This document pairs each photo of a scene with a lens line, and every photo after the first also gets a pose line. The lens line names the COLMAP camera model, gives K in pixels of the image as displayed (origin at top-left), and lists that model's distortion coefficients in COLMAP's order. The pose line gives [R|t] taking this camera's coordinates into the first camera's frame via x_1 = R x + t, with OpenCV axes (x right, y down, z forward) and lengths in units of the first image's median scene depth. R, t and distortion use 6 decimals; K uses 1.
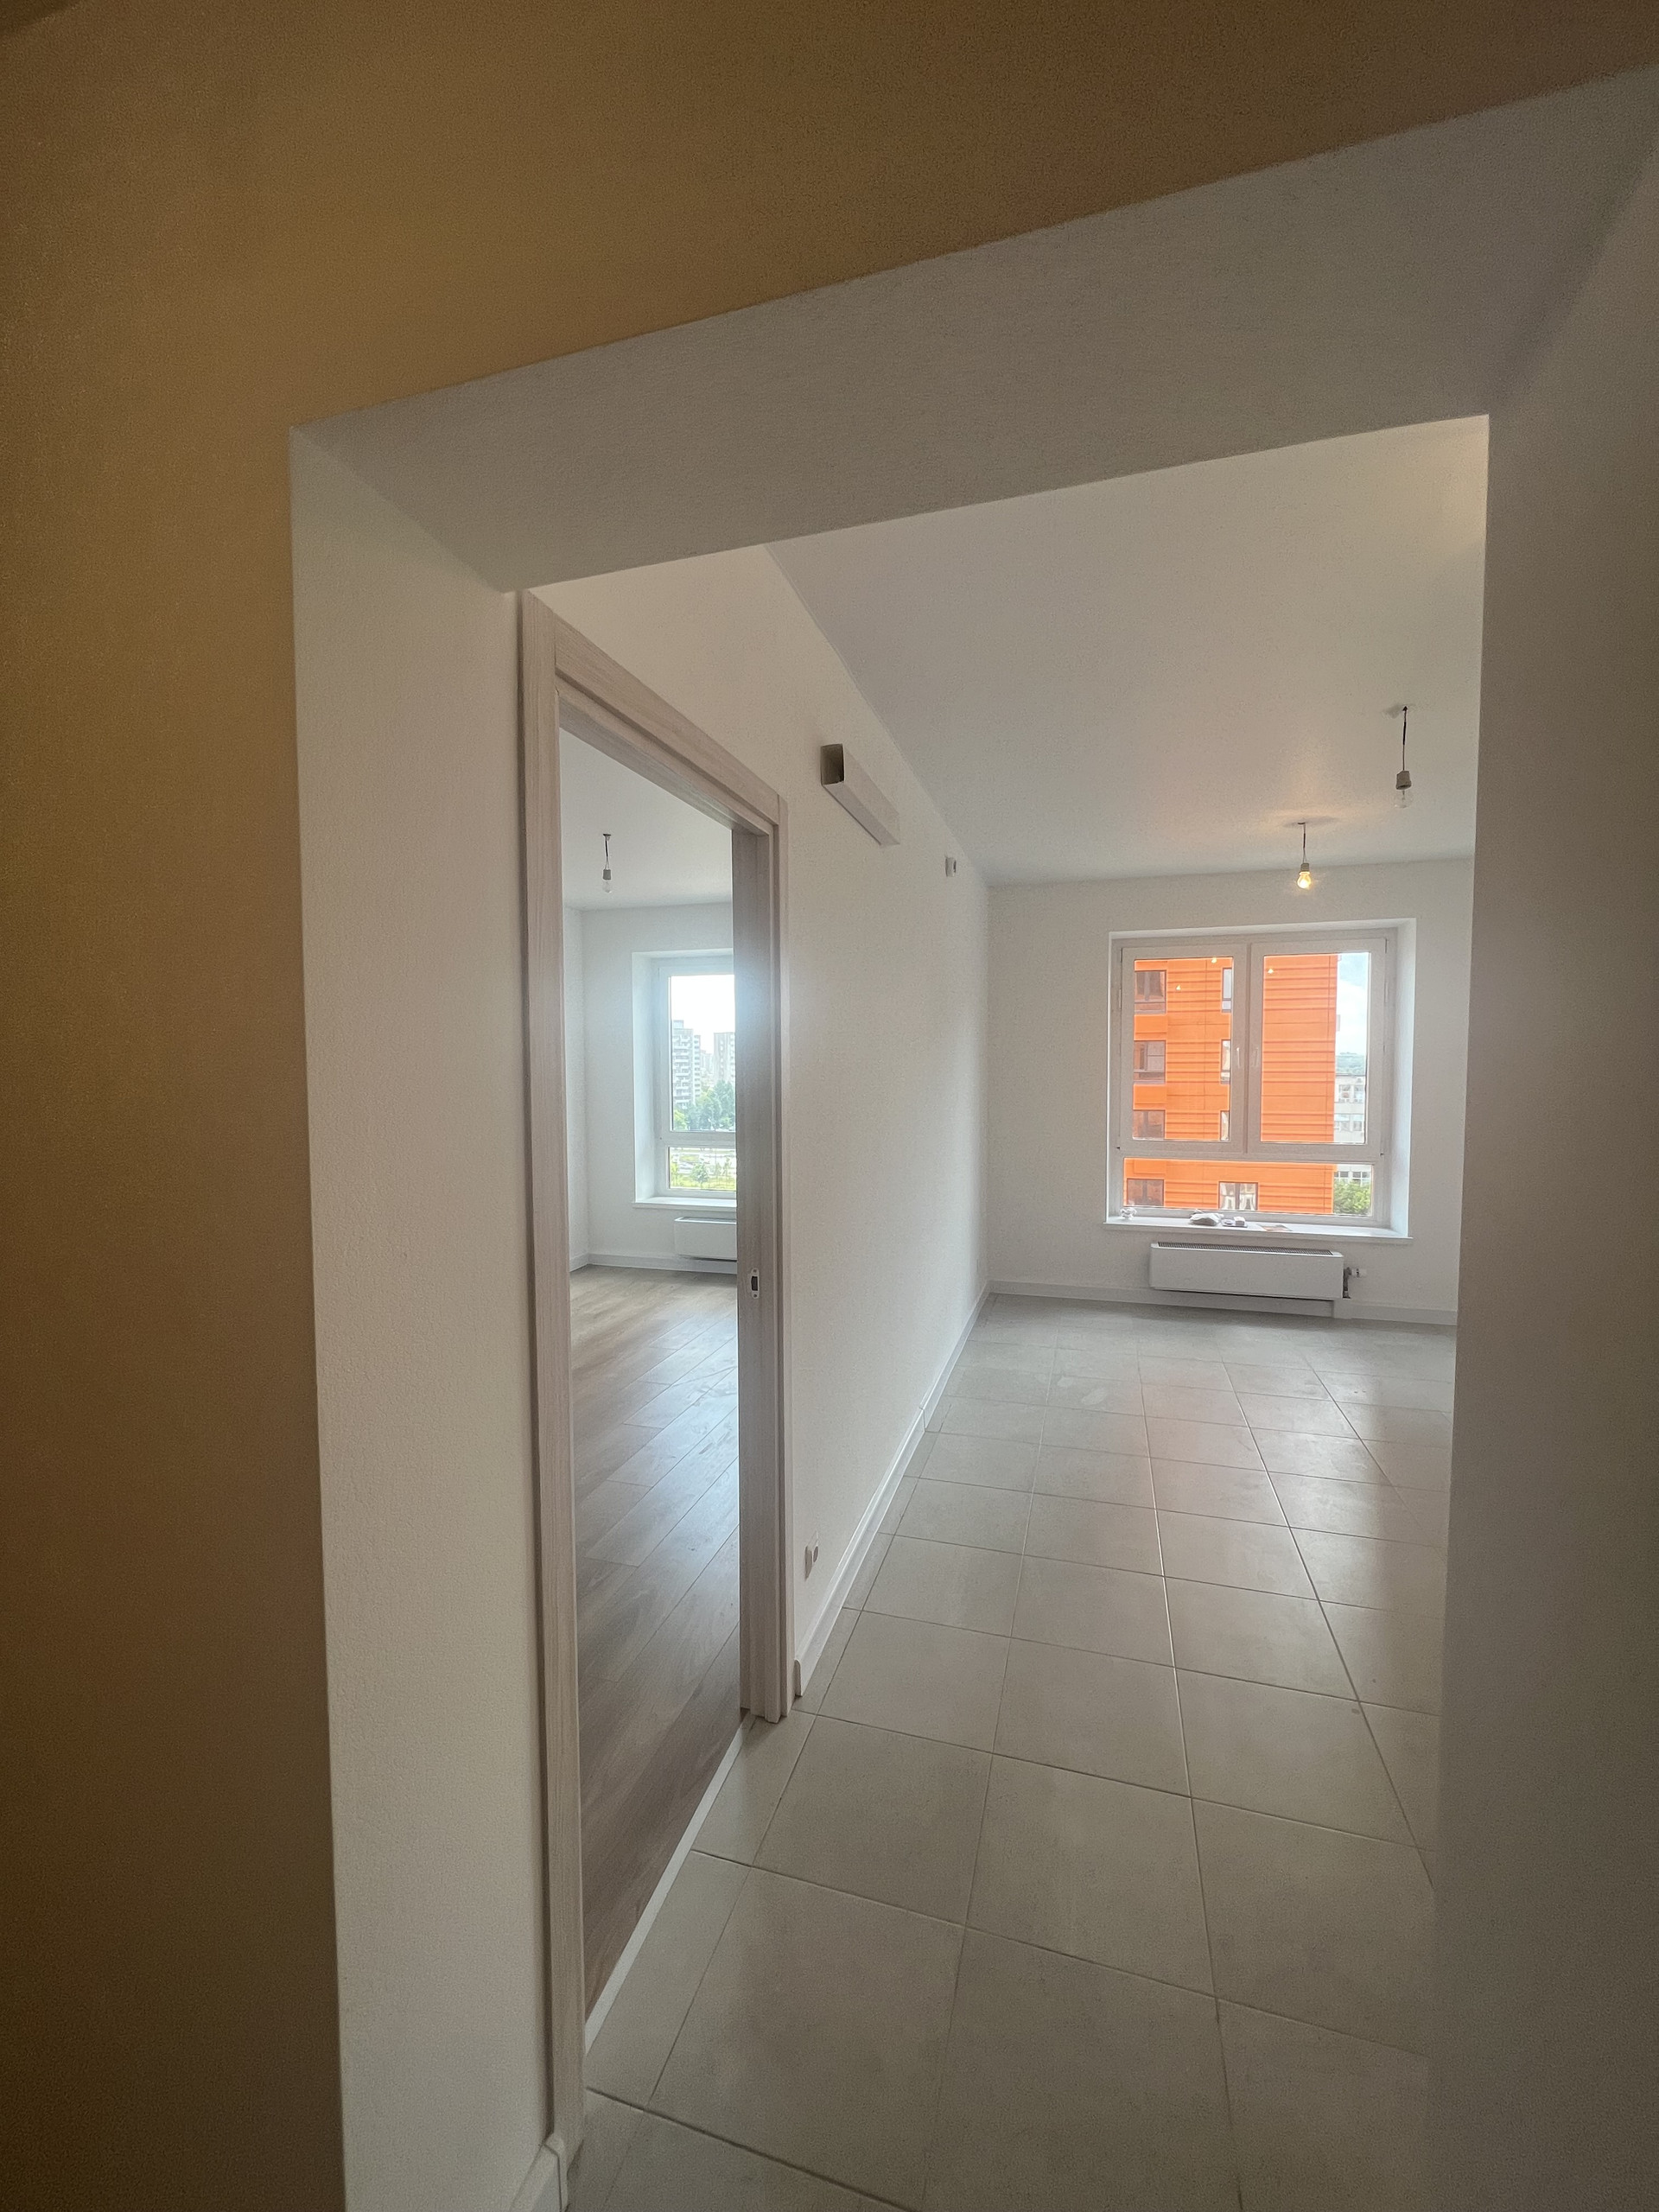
lens RADIAL K [[894.2, 0, 825.9], [0, 894.2, 1103.7], [0, 0, 1]] dist [0.002615, 0.000337]
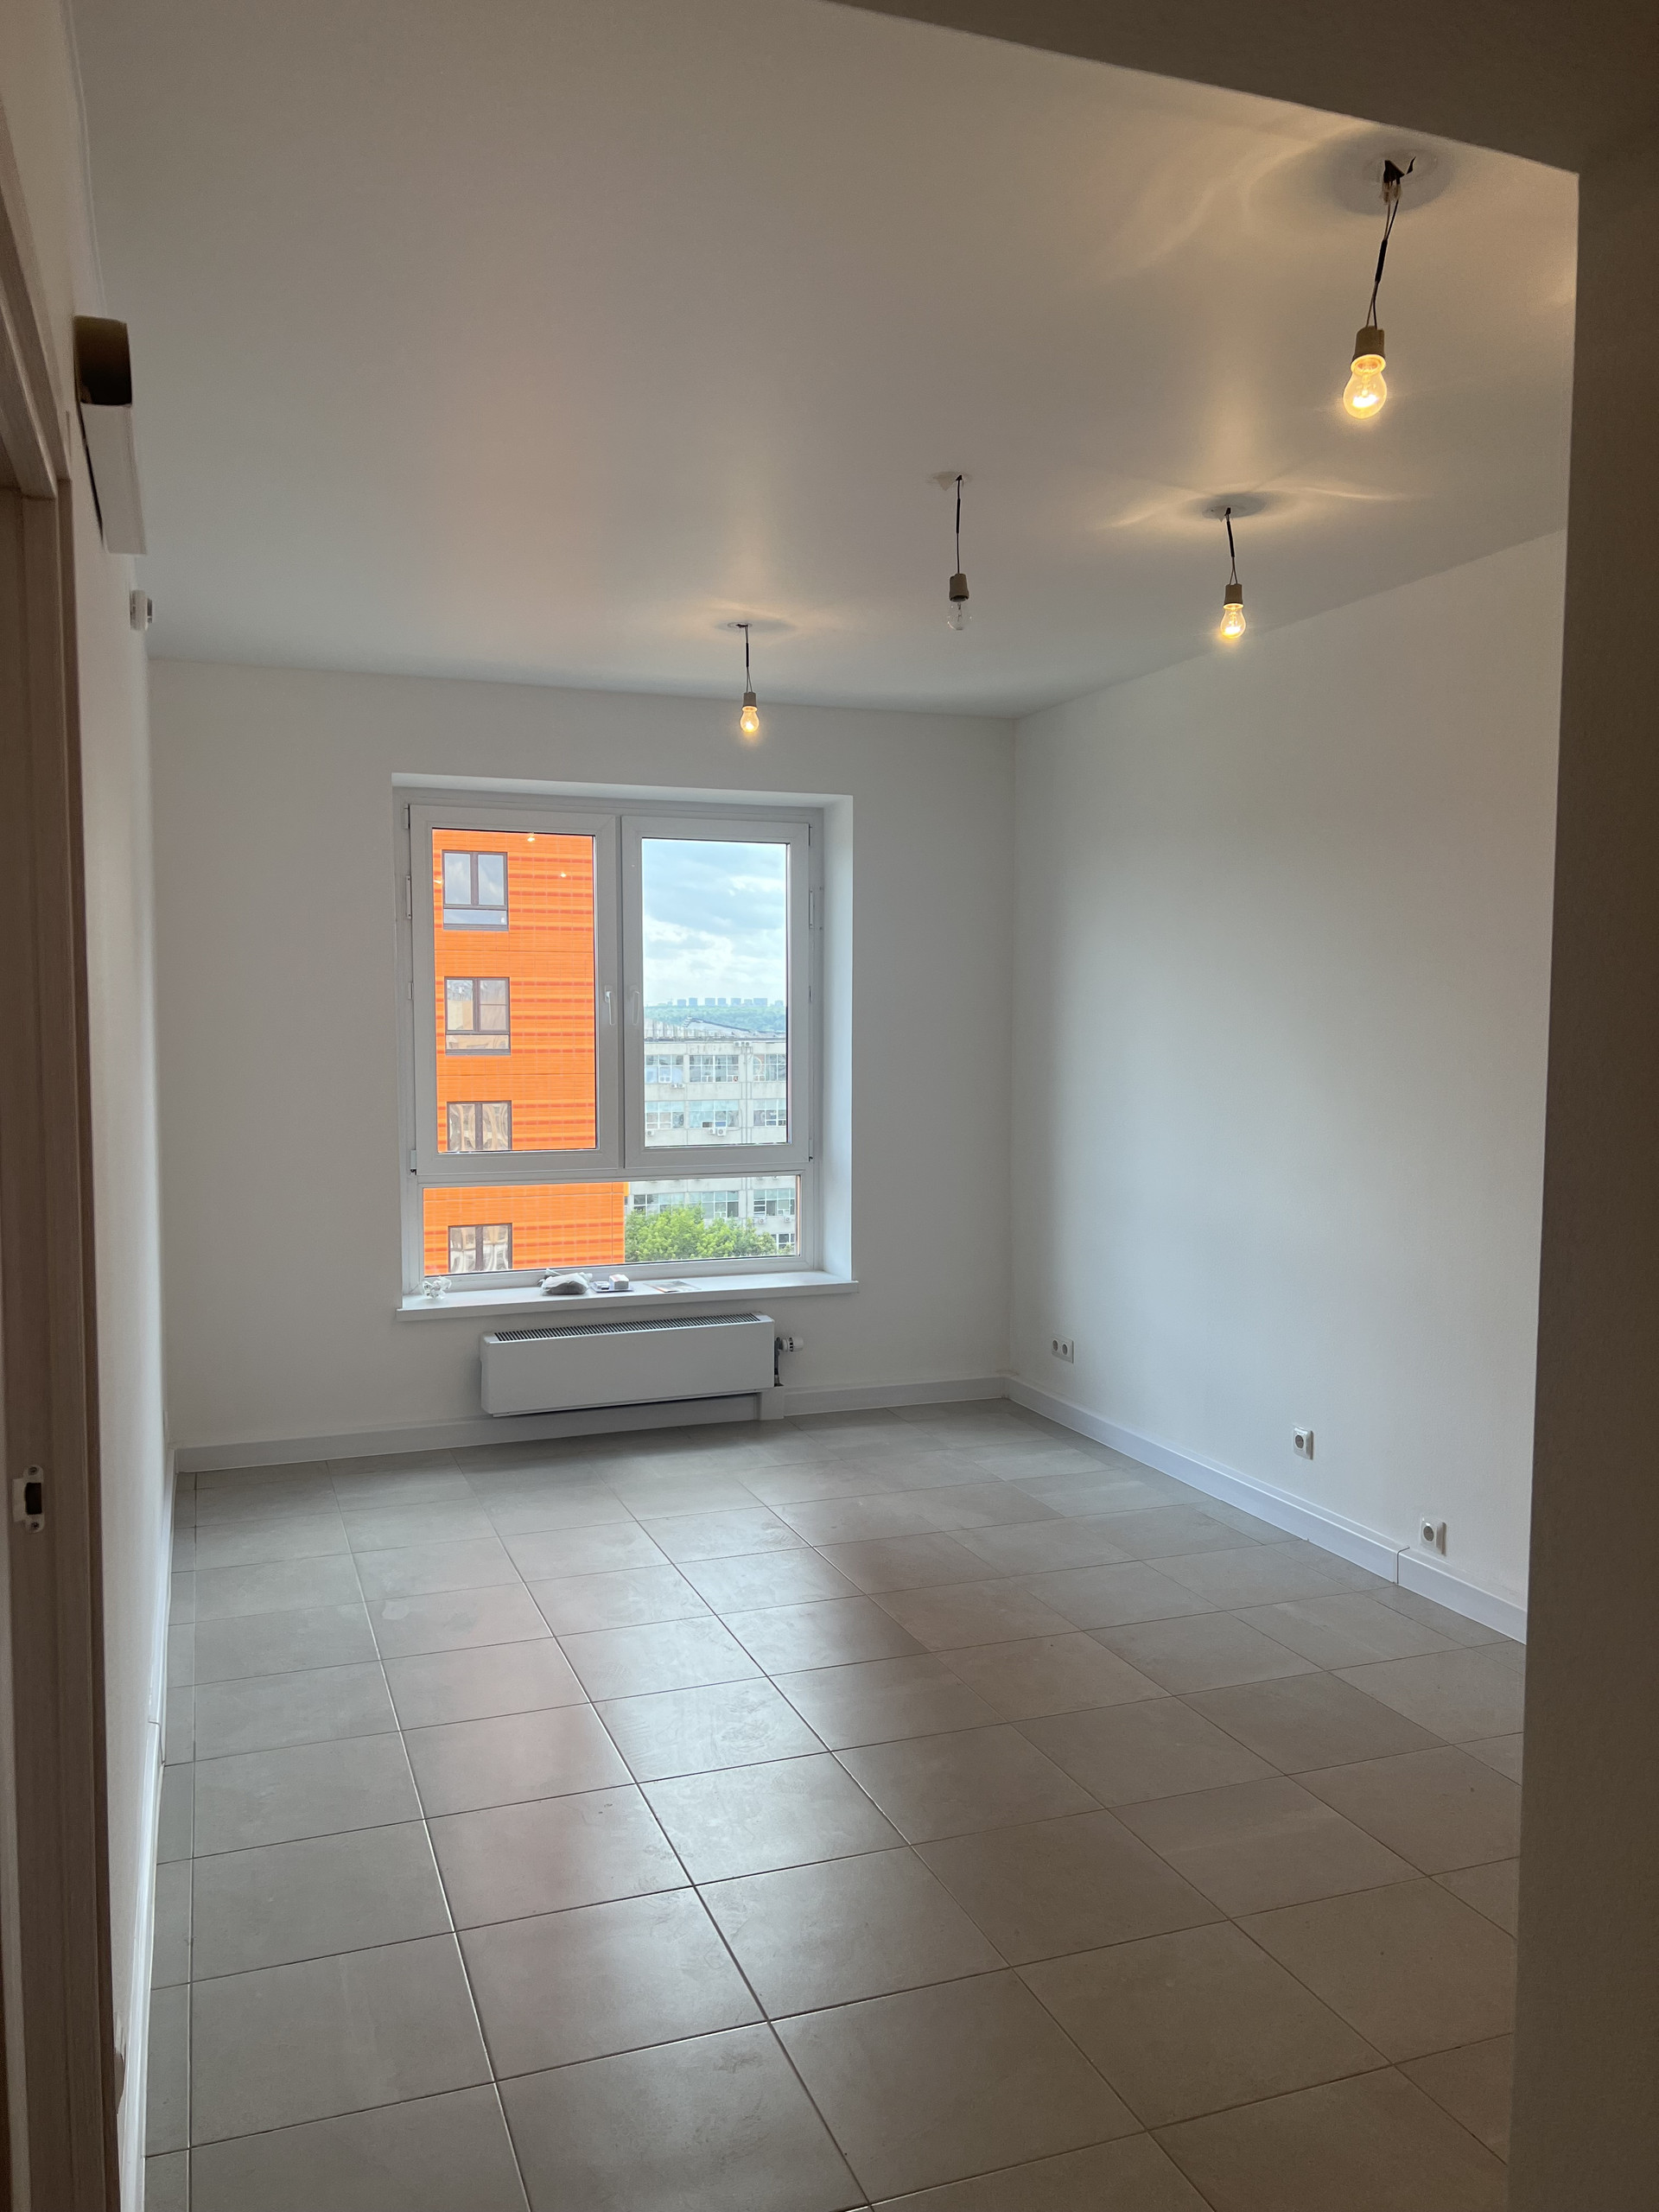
lens RADIAL K [[1666.7, 0, 823.8], [0, 1666.7, 1108.0], [0, 0, 1]] dist [0.057391, -0.061667]
pose [[0.796605, -0.032044, 0.603650, -0.099743], [0.027626, 0.999480, 0.016600, 0.001079], [-0.603868, 0.003452, 0.797077, 0.034073]]
